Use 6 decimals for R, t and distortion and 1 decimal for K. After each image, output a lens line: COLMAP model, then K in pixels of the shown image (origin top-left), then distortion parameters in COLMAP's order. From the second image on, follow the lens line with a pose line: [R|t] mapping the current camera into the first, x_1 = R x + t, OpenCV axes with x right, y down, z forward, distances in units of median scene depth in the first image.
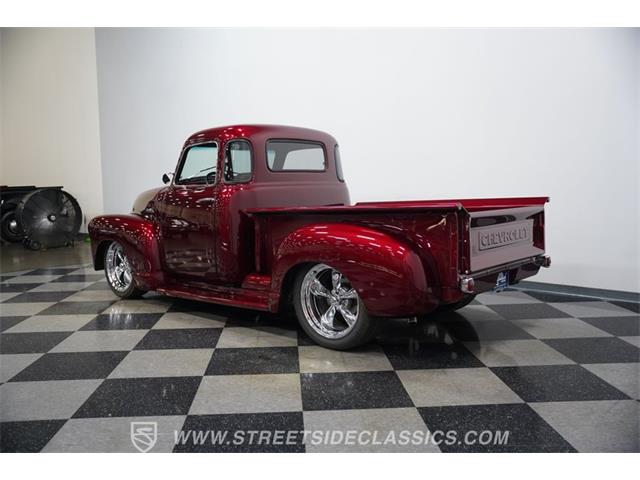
lens RADIAL K [[609.5, 0, 322.3], [0, 609.5, 236.3], [0, 0, 1]] dist [-0.002421, 0.000000]
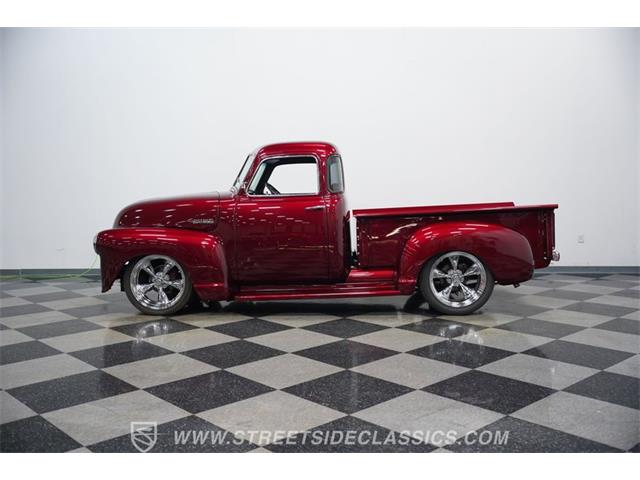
lens RADIAL K [[659.0, 0, 323.8], [0, 659.0, 239.0], [0, 0, 1]] dist [0.059378, 0.000000]
pose [[0.769902, -0.049019, 0.636276, -0.997736], [0.063295, 0.997995, 0.000298, -0.001423], [-0.635015, 0.040043, 0.771461, 0.048438]]
